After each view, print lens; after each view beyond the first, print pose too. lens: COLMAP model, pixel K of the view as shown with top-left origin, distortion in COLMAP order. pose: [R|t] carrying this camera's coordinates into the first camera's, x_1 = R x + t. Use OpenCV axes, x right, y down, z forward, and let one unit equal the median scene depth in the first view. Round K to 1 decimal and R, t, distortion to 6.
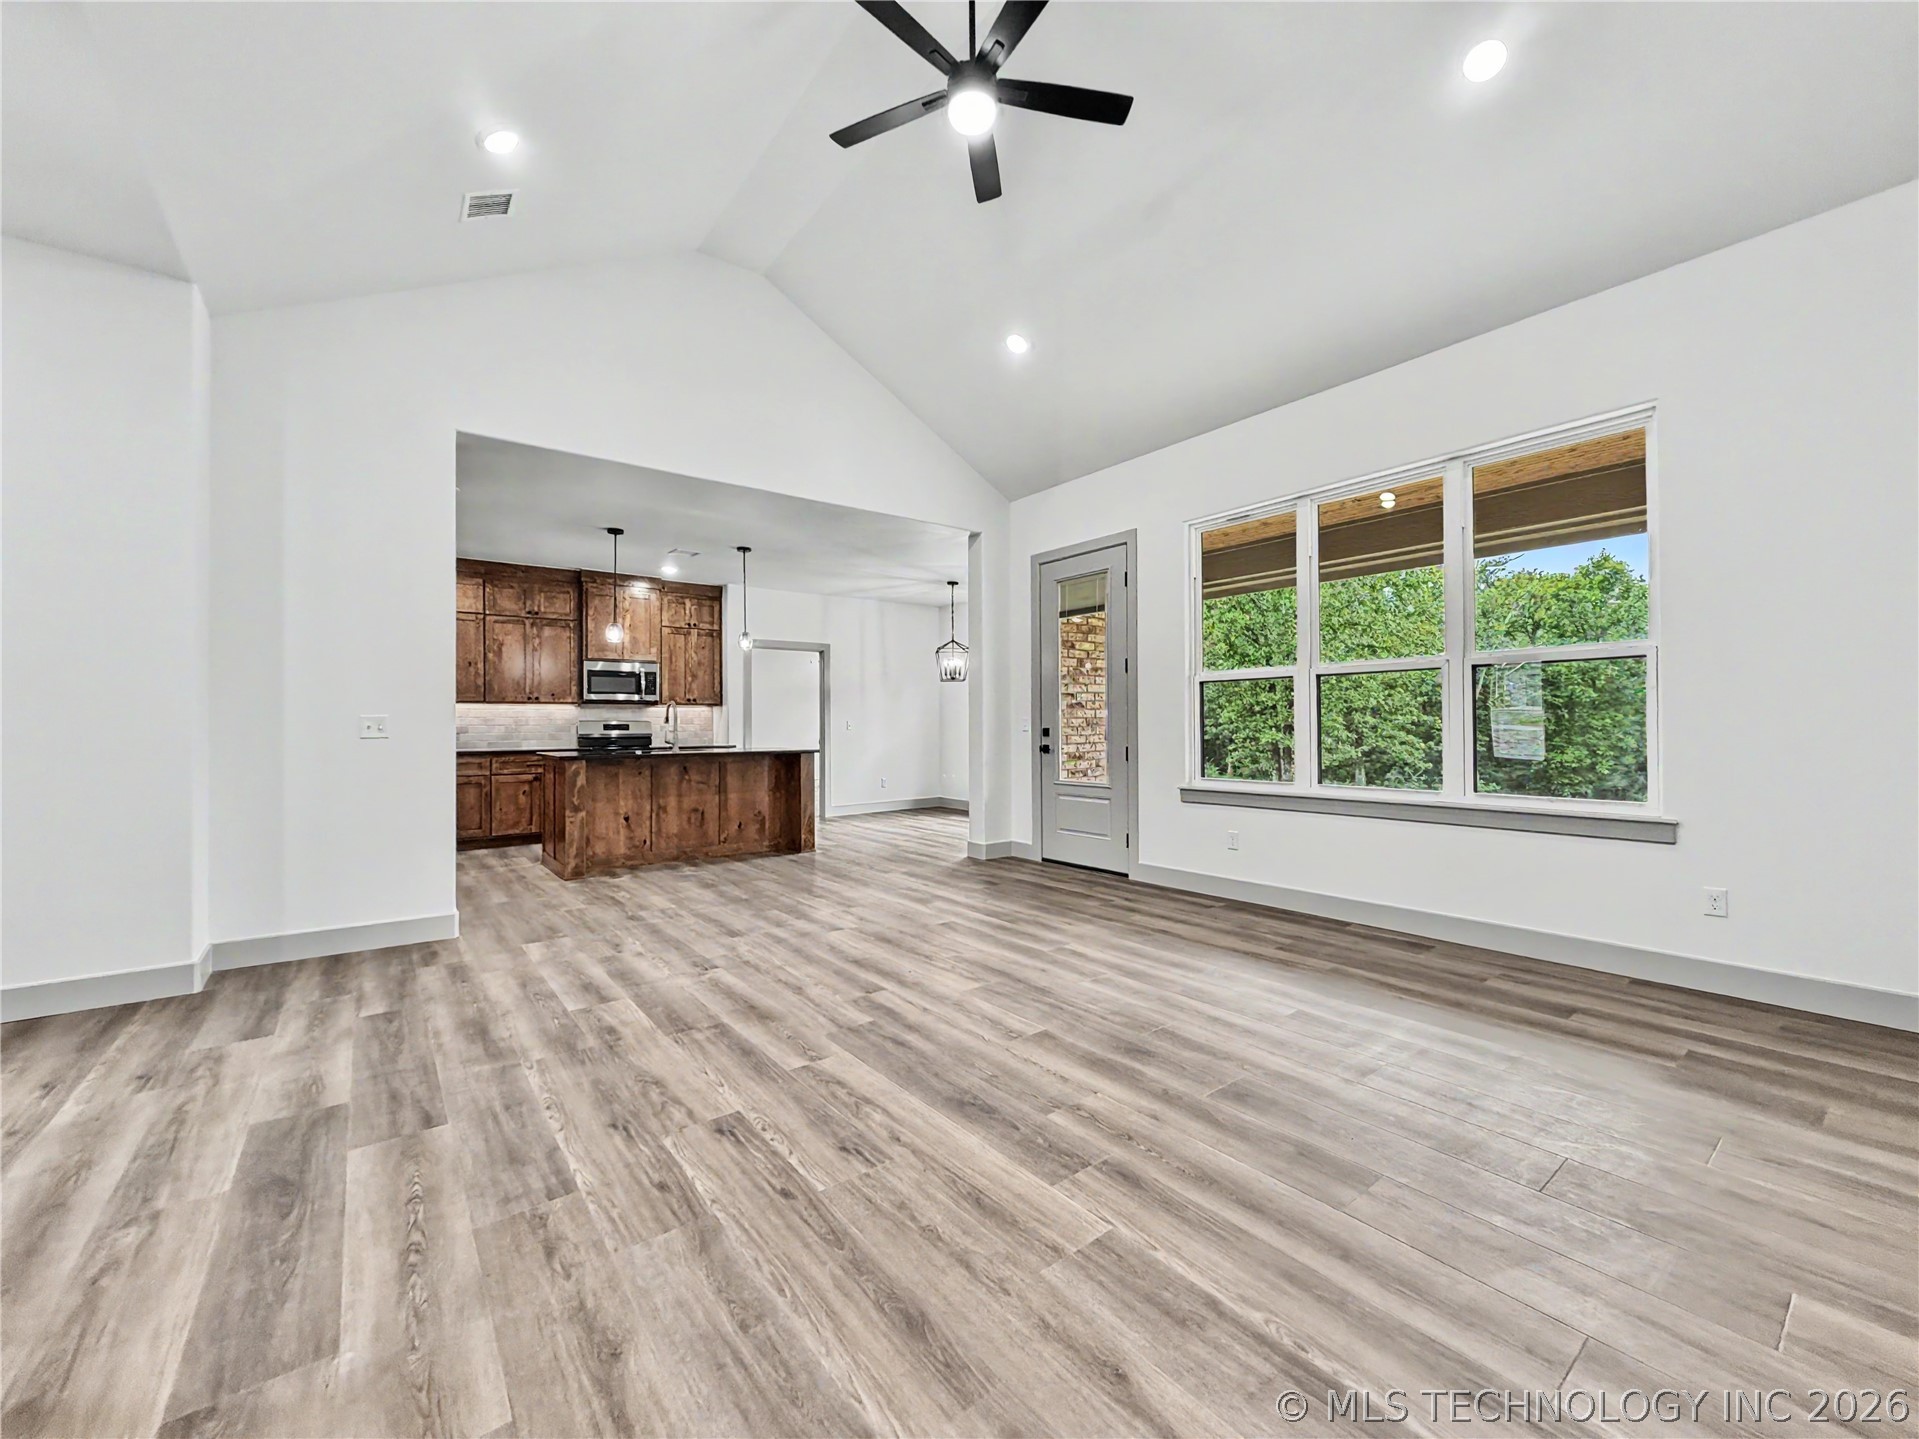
lens RADIAL K [[760.3, 0, 954.8], [0, 760.3, 720.3], [0, 0, 1]] dist [-0.002391, -0.000395]
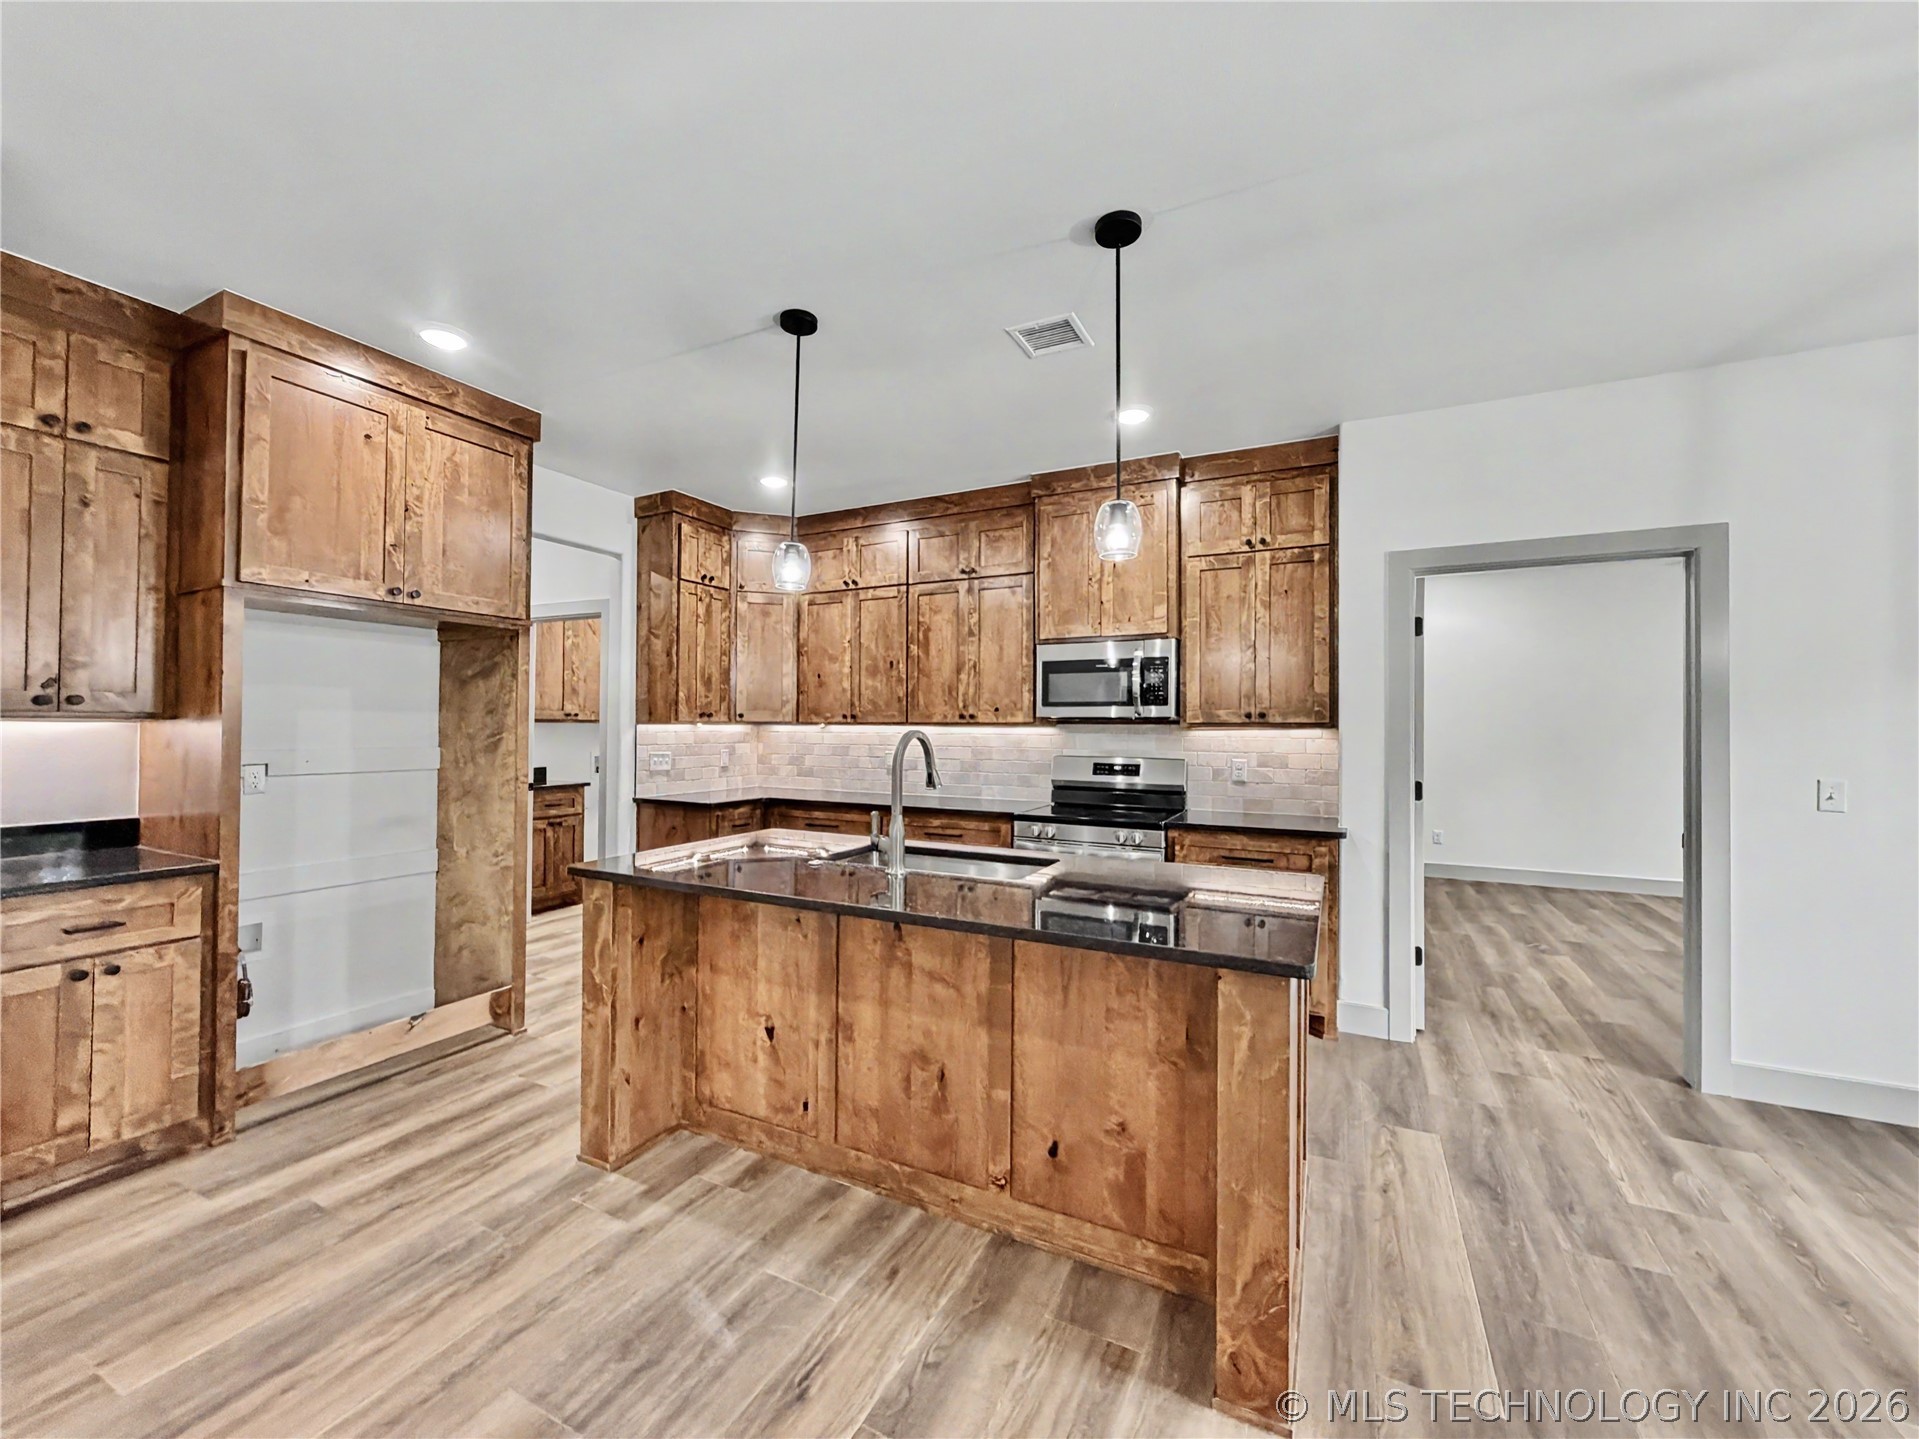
lens RADIAL K [[764.6, 0, 954.8], [0, 764.6, 717.8], [0, 0, 1]] dist [-0.000598, 0.000093]
pose [[0.427469, -0.001889, -0.904028, -0.041548], [-0.003457, 0.999987, -0.003725, -0.040933], [0.904023, 0.004718, 0.427457, 1.172681]]
